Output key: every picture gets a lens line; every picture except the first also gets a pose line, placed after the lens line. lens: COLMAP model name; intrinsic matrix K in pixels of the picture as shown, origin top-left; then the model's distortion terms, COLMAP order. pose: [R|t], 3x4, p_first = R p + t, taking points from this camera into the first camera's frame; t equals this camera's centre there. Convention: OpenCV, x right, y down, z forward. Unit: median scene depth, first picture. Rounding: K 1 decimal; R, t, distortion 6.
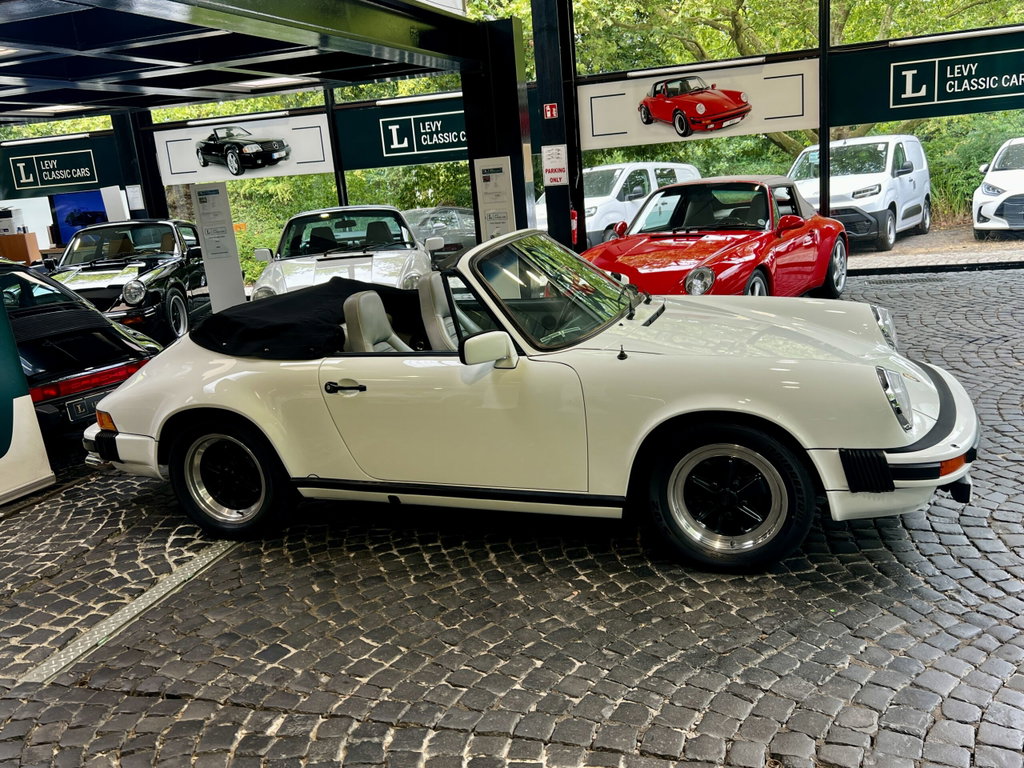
lens RADIAL K [[911.8, 0, 522.9], [0, 911.8, 380.6], [0, 0, 1]] dist [0.066224, -0.100483]
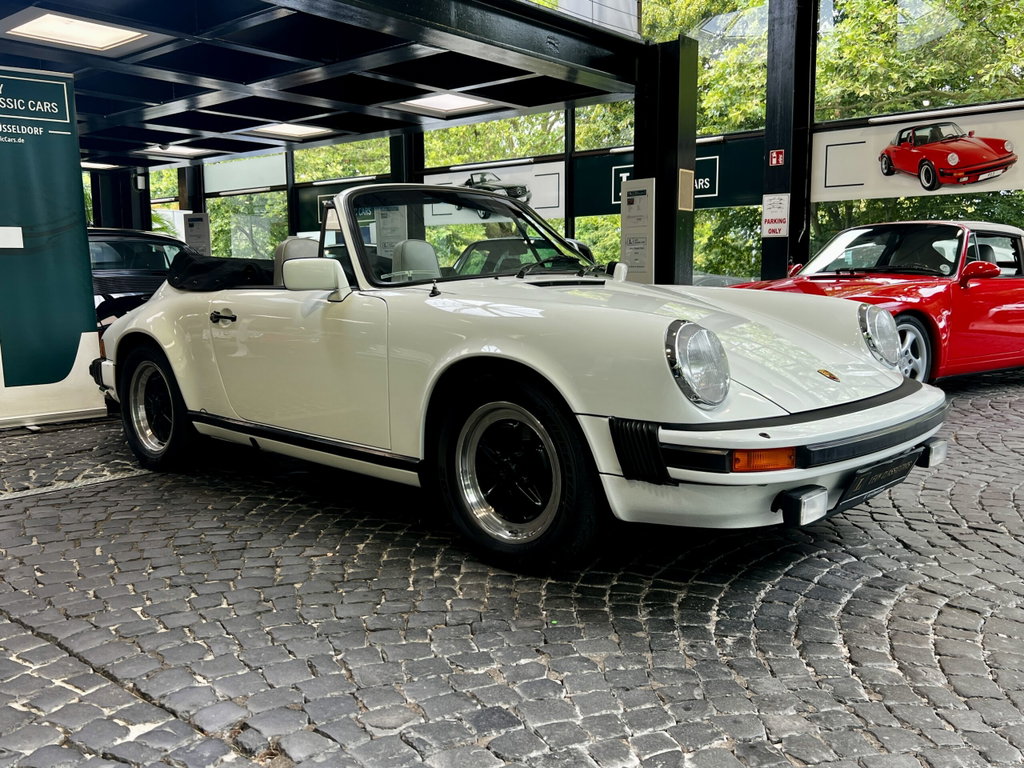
lens RADIAL K [[911.8, 0, 522.9], [0, 911.8, 380.6], [0, 0, 1]] dist [0.066224, -0.100483]
pose [[0.917860, 0.120341, -0.378220, 0.170523], [-0.158765, 0.984689, -0.071986, 0.033584], [0.363766, 0.126121, 0.922912, 0.080218]]
